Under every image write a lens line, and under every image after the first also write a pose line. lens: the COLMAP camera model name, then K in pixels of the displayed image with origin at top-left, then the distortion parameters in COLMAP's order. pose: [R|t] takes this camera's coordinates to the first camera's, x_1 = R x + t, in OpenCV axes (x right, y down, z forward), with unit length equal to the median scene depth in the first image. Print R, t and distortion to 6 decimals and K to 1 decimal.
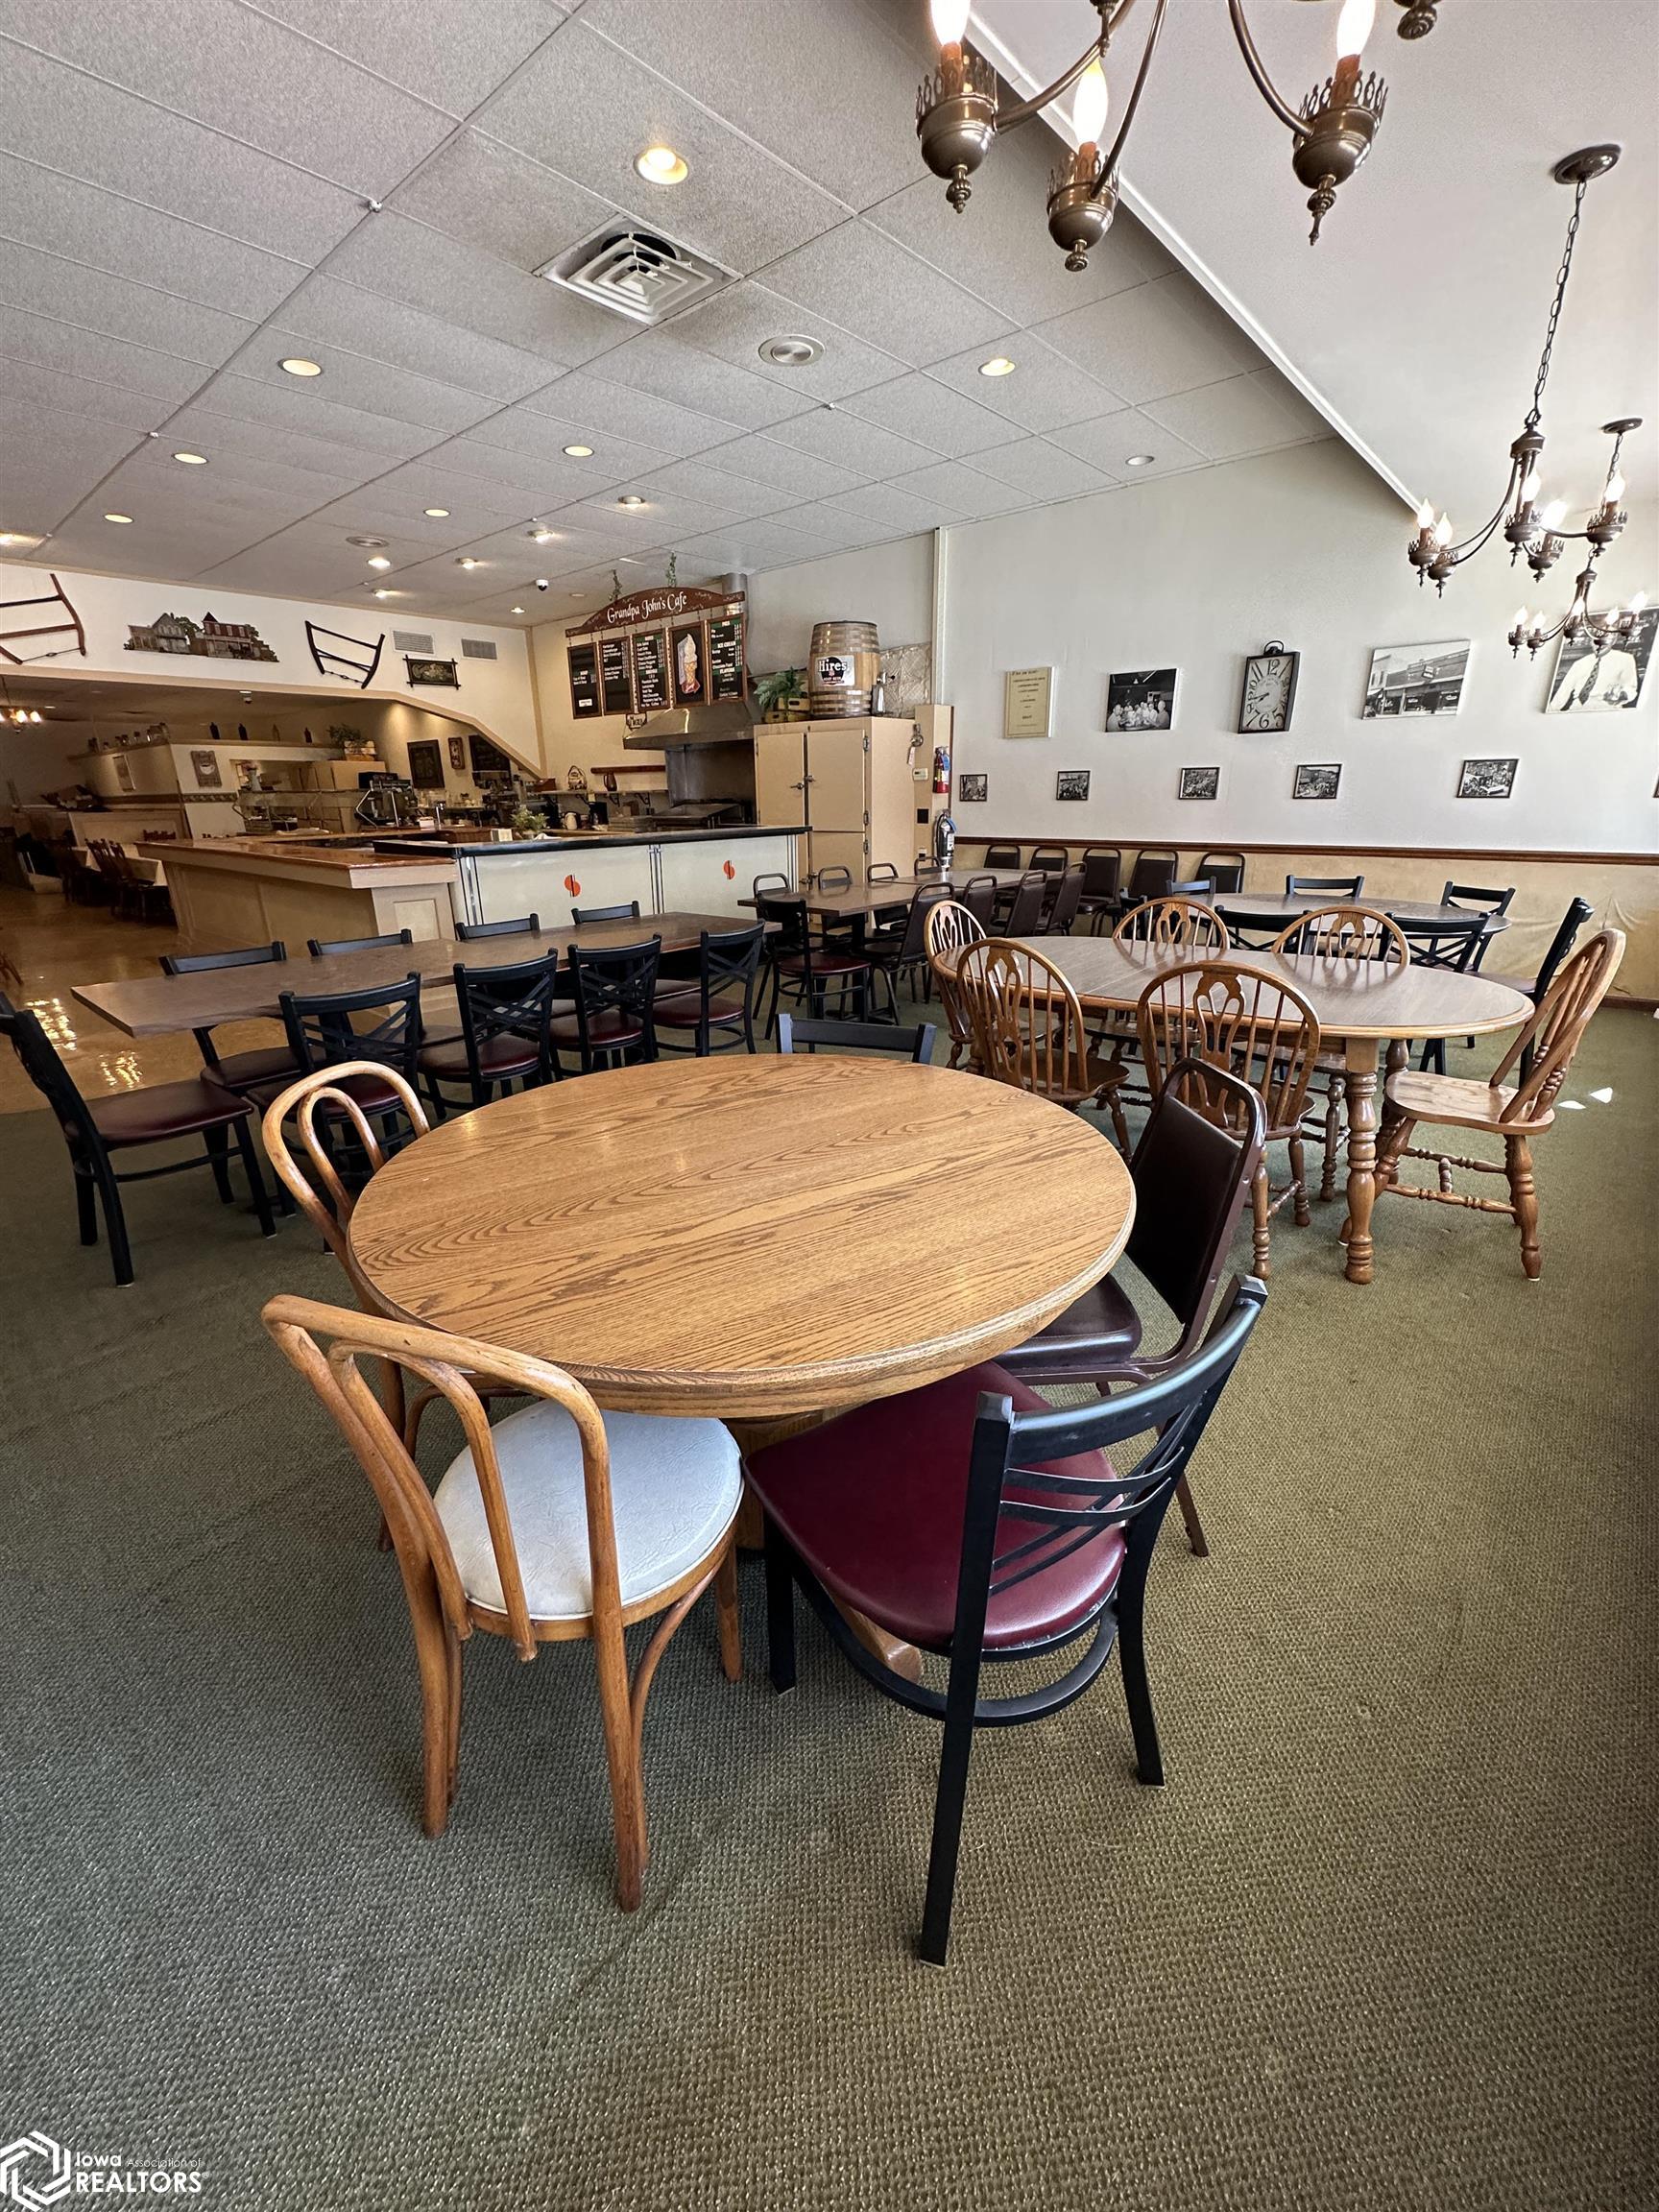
lens RADIAL K [[881.6, 0, 831.1], [0, 881.6, 1105.1], [0, 0, 1]] dist [-0.002716, 0.000834]
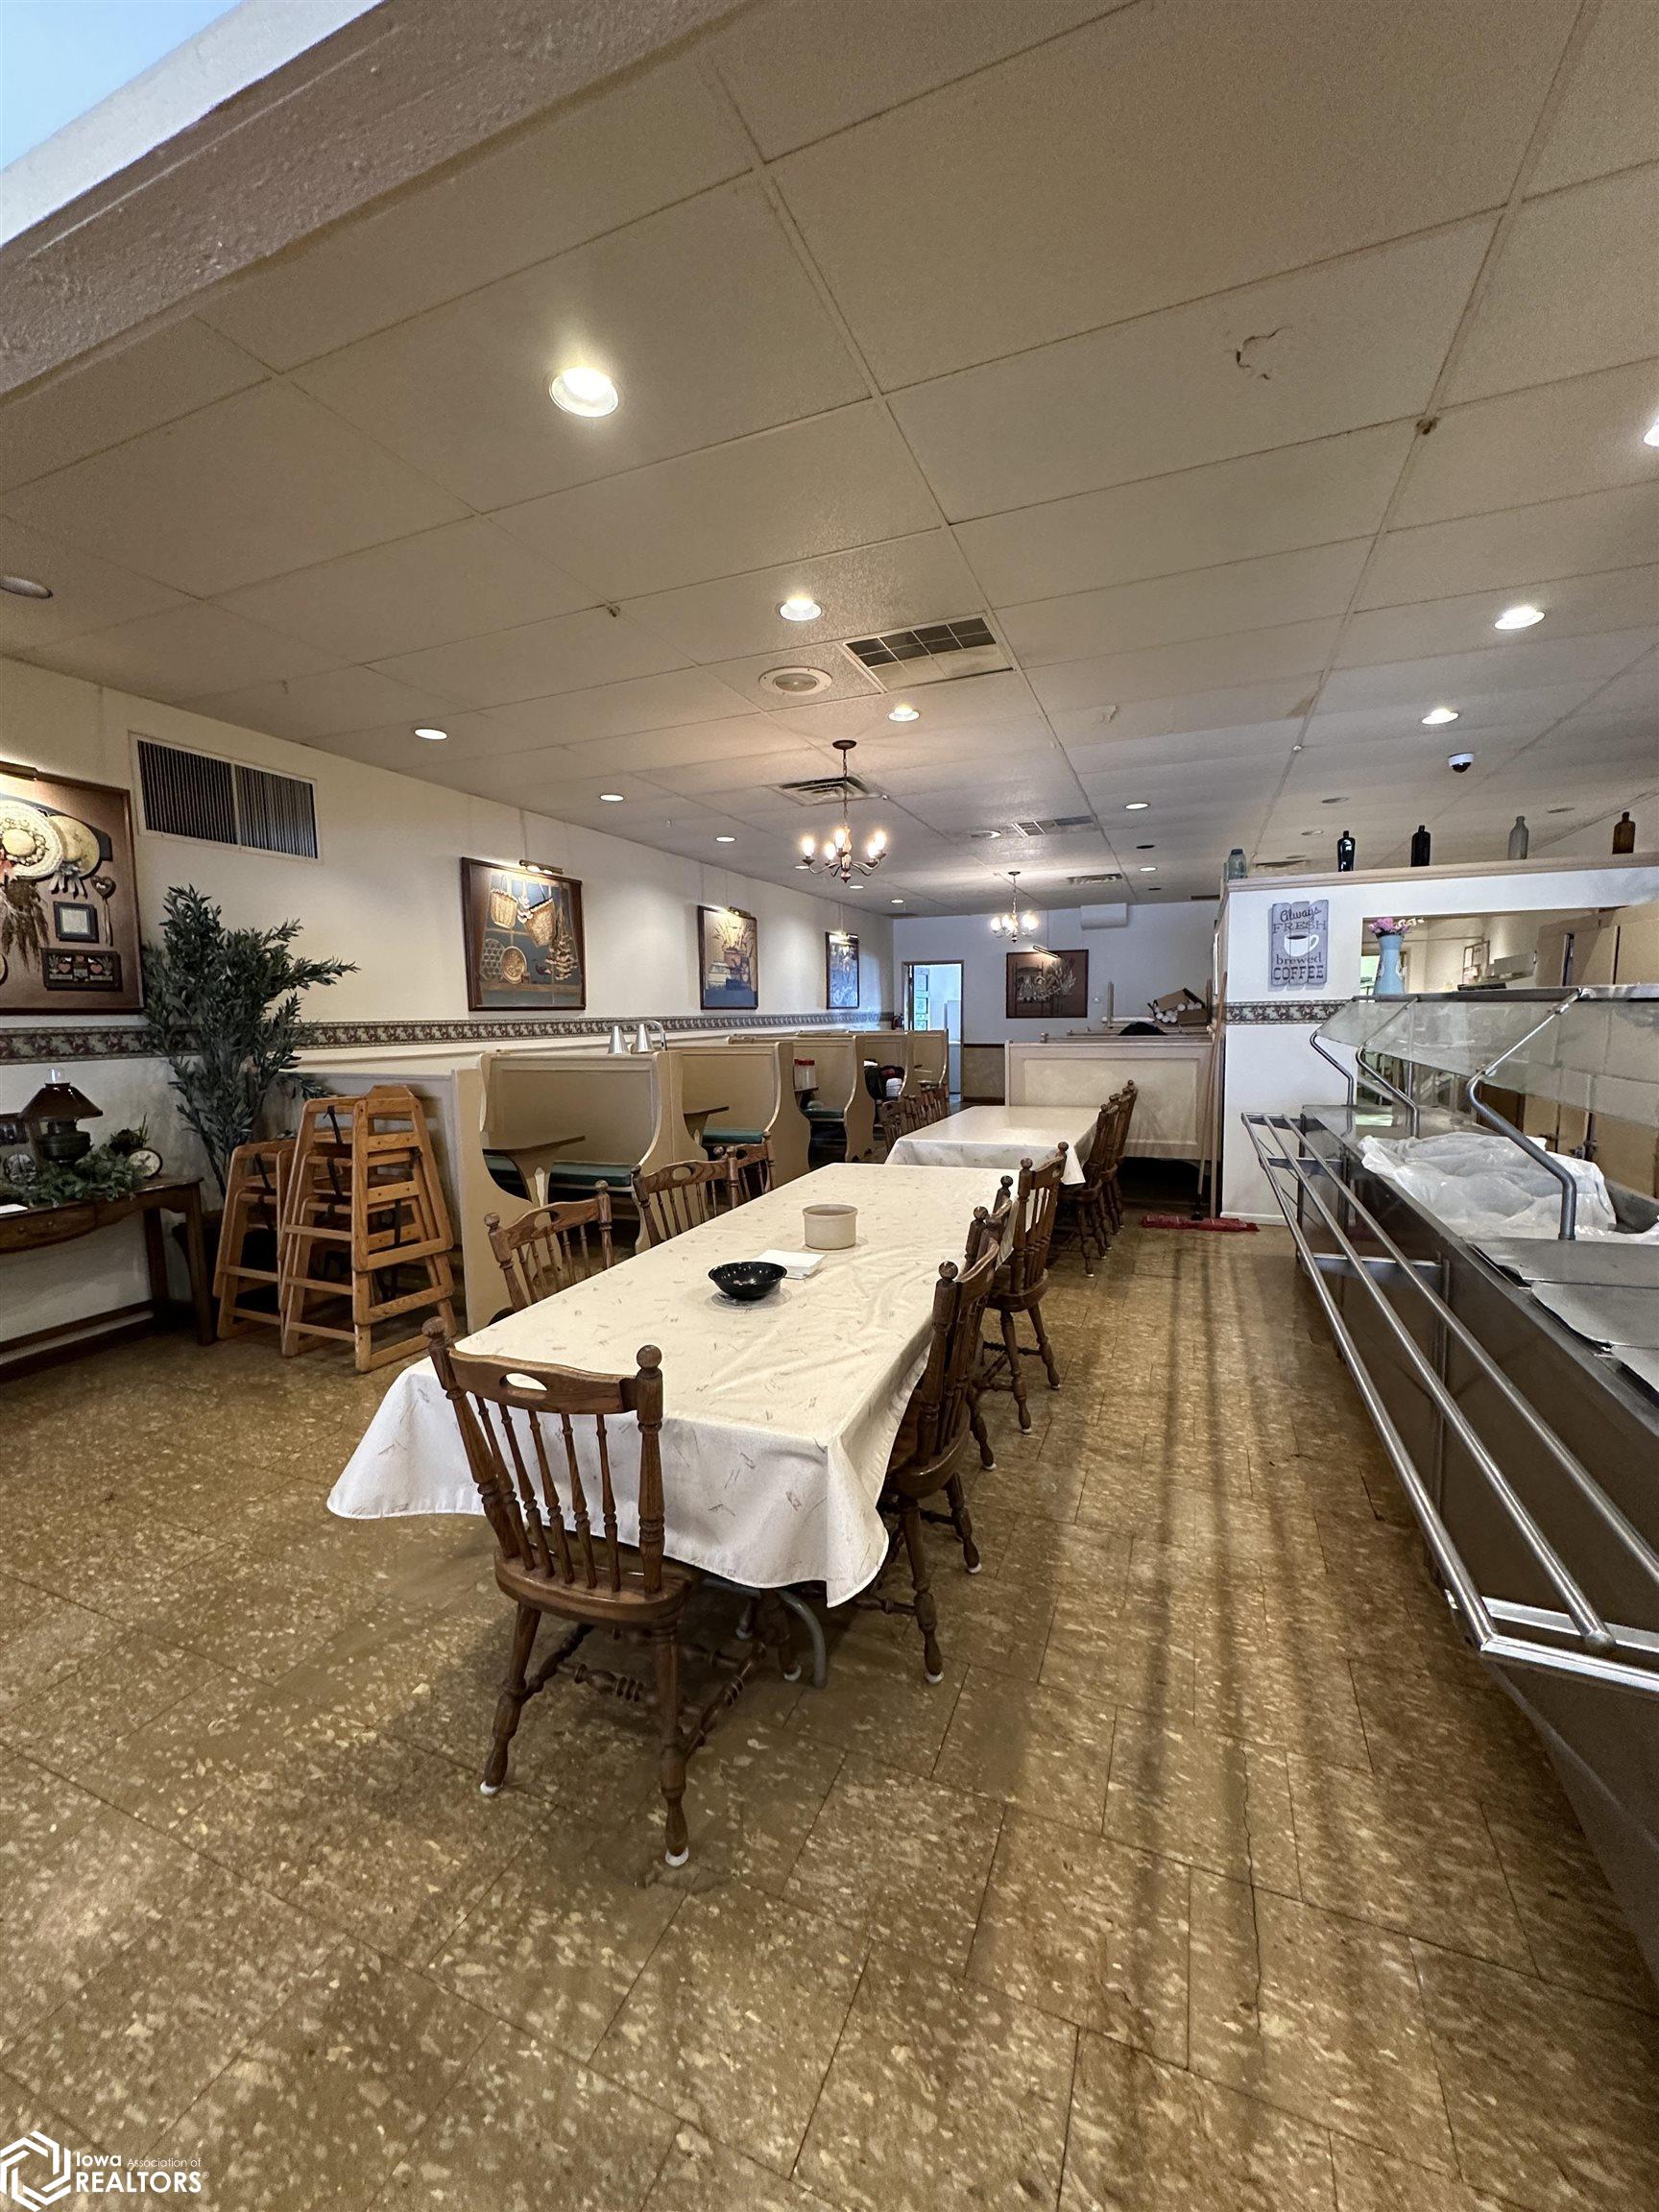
lens RADIAL K [[881.6, 0, 825.5], [0, 881.6, 1106.4], [0, 0, 1]] dist [-0.002716, 0.000834]
pose [[0.314557, 0.105783, -0.943326, -0.612204], [-0.302342, 0.953180, 0.006070, -0.389984], [0.899802, 0.283297, 0.331812, 1.088715]]
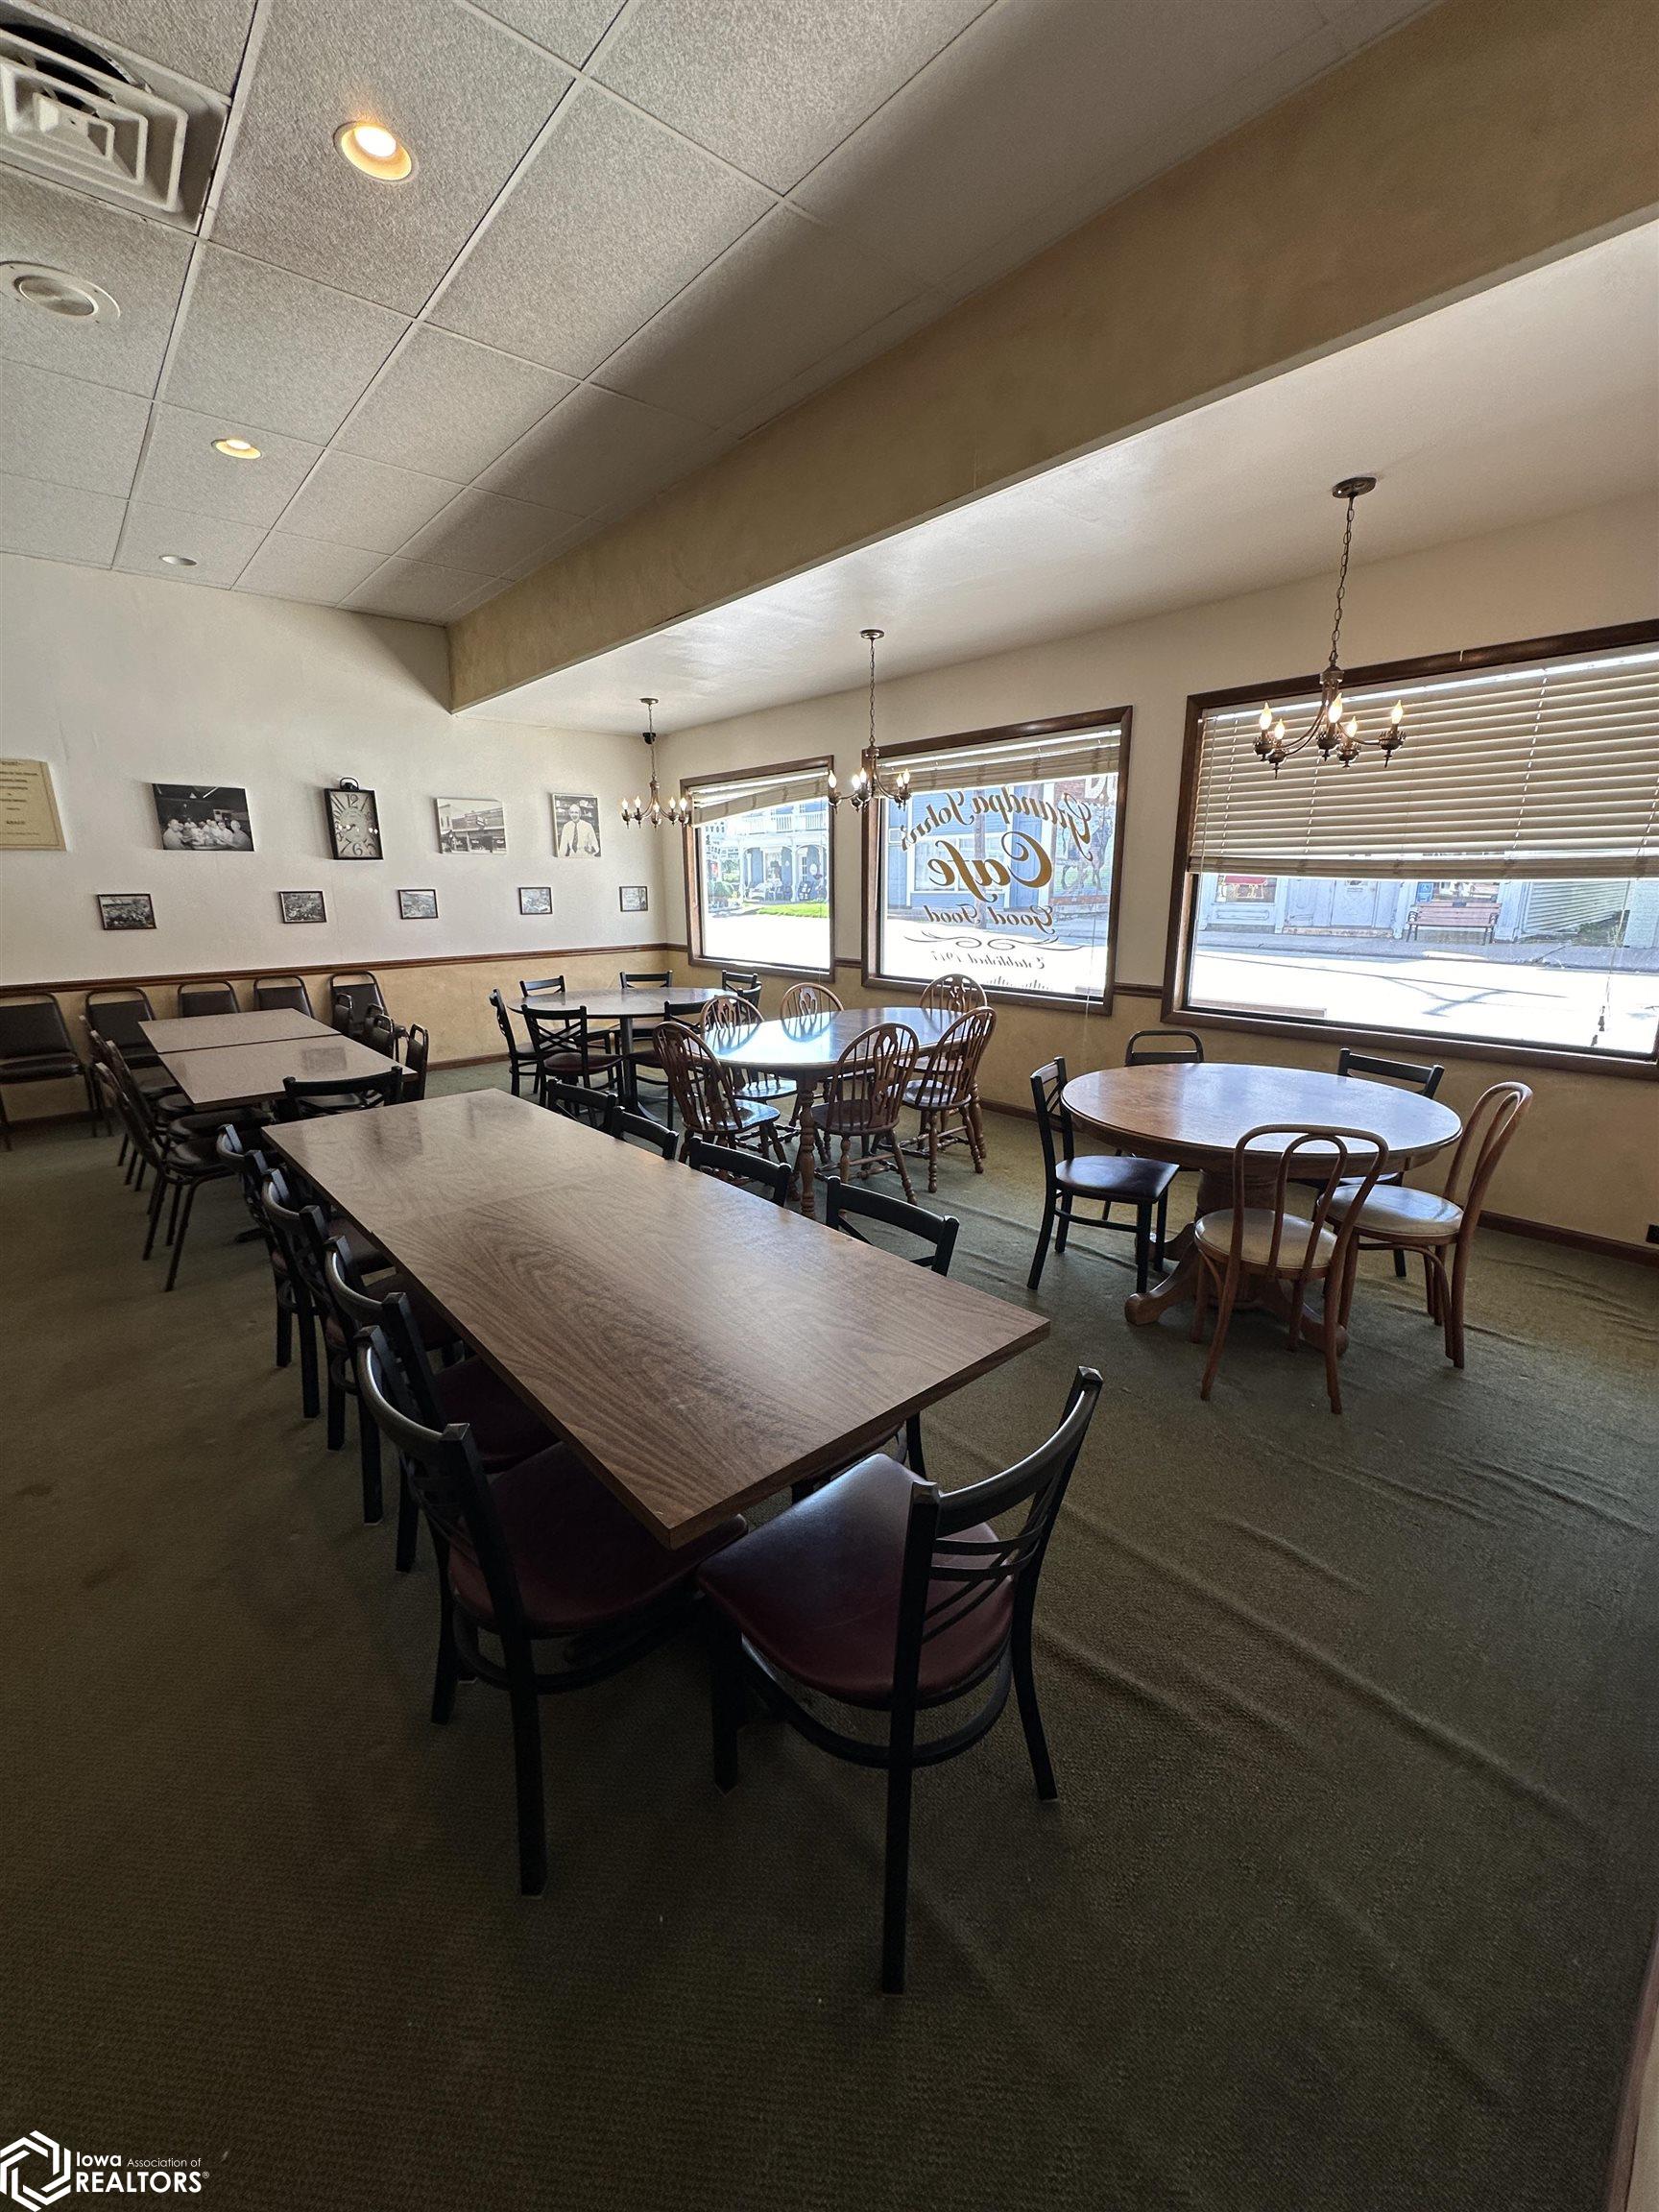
lens RADIAL K [[881.6, 0, 813.1], [0, 881.6, 1090.5], [0, 0, 1]] dist [-0.002716, 0.000834]
pose [[0.131414, -0.221691, 0.966221, -0.369461], [0.338207, 0.926223, 0.166514, -0.115375], [-0.931851, 0.304900, 0.196696, 0.268404]]
